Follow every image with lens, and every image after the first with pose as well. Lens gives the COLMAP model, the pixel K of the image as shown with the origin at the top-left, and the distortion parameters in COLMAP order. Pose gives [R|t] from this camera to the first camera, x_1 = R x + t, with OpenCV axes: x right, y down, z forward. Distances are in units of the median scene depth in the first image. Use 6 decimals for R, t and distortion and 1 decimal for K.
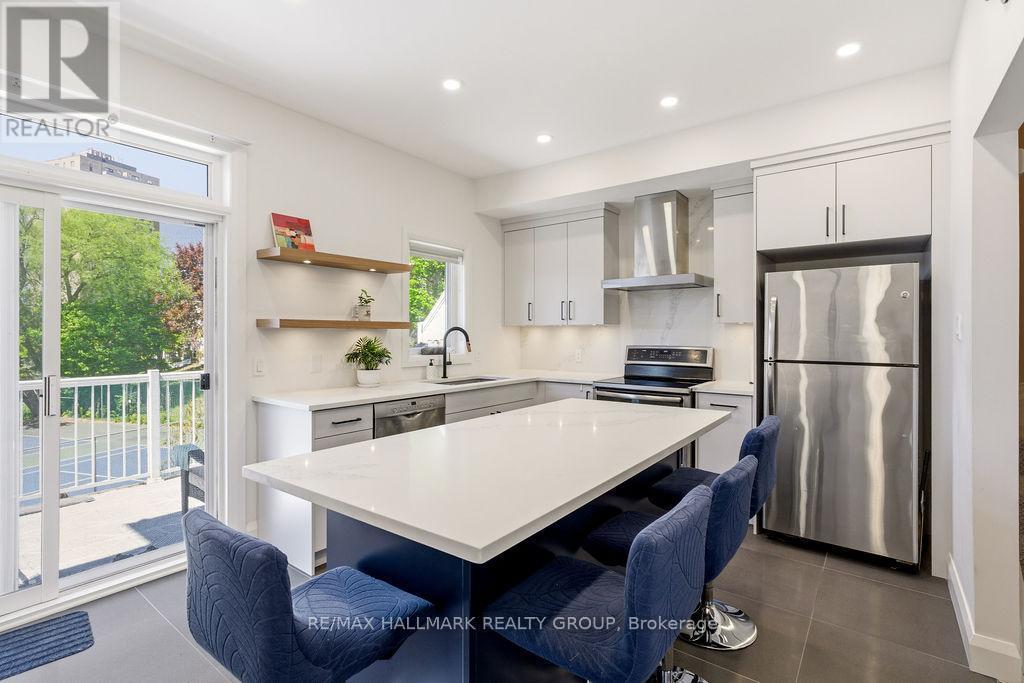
lens RADIAL K [[487.0, 0, 510.6], [0, 487.0, 334.0], [0, 0, 1]] dist [0.000120, 0.000230]
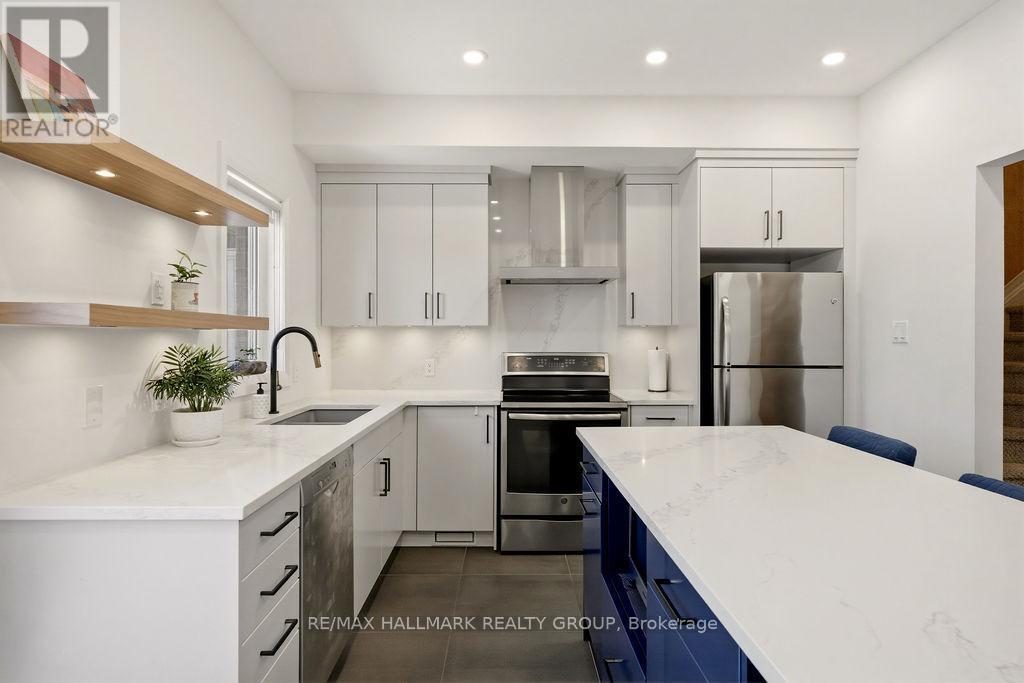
lens RADIAL K [[565.5, 0, 510.8], [0, 565.5, 340.8], [0, 0, 1]] dist [-0.000719, -0.000036]
pose [[0.788268, -0.005363, 0.615308, -0.395038], [0.002010, 0.999979, 0.006140, -0.001553], [-0.615328, -0.003603, 0.788263, 0.336520]]
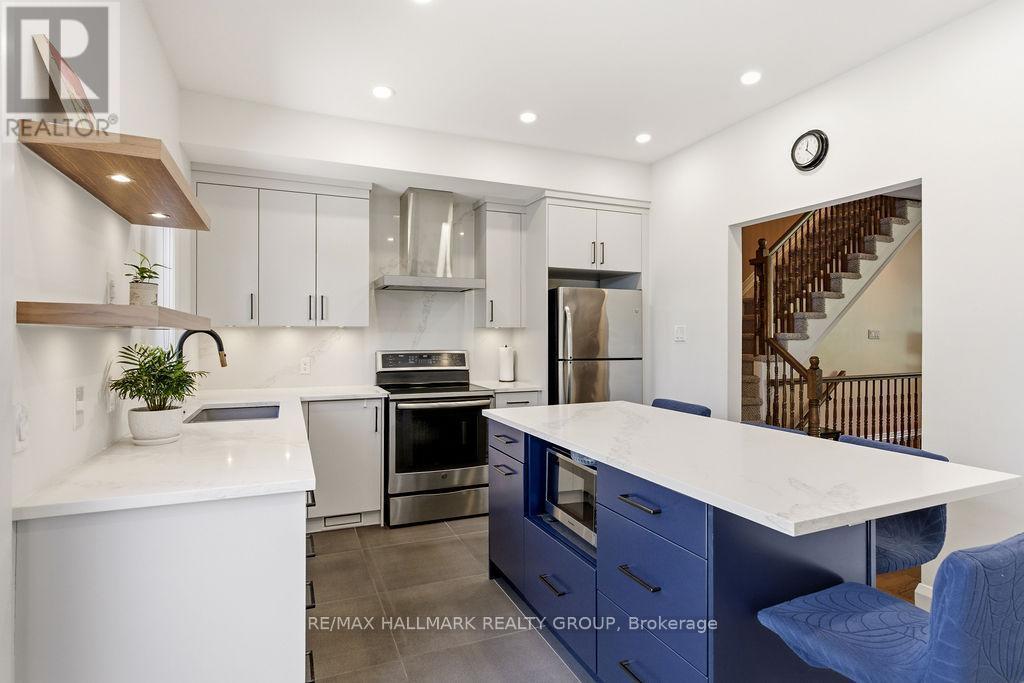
lens RADIAL K [[530.2, 0, 512.0], [0, 530.2, 341.5], [0, 0, 1]] dist [-0.002070, 0.000218]
pose [[0.492473, -0.008698, 0.870284, -0.591705], [0.001955, 0.999959, 0.008887, -0.002004], [-0.870326, -0.002675, 0.492469, 0.397841]]
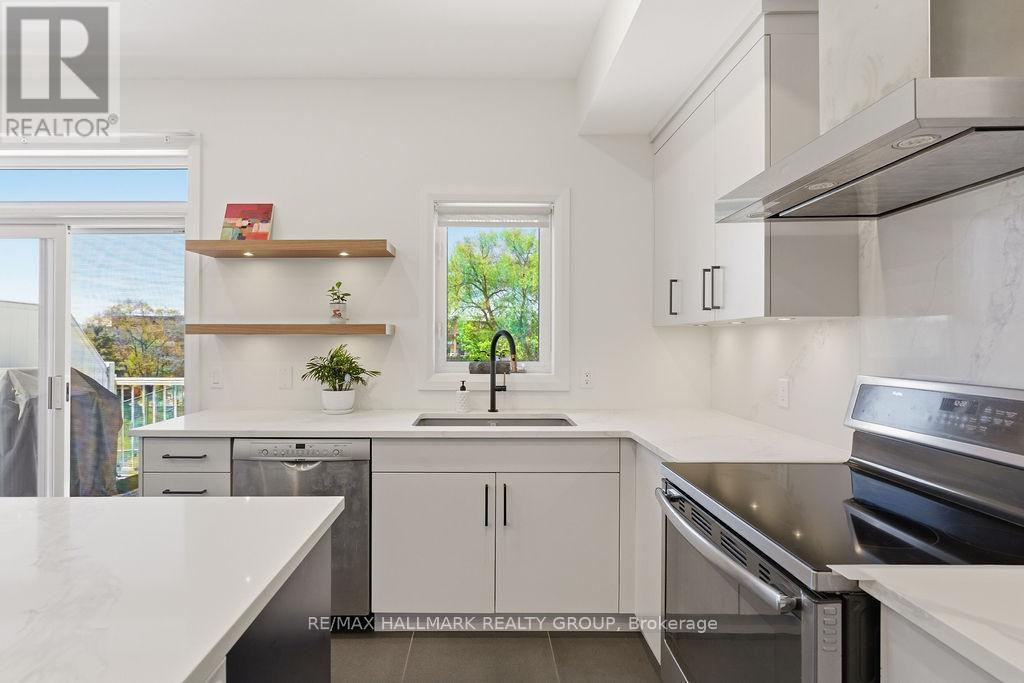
lens RADIAL K [[511.2, 0, 482.6], [0, 511.2, 340.2], [0, 0, 1]] dist [-0.004691, -0.000116]
pose [[0.599822, -0.001390, -0.800133, 0.458135], [-0.001659, 0.999994, -0.002982, 0.000054], [0.800132, 0.003116, 0.599816, 0.709413]]
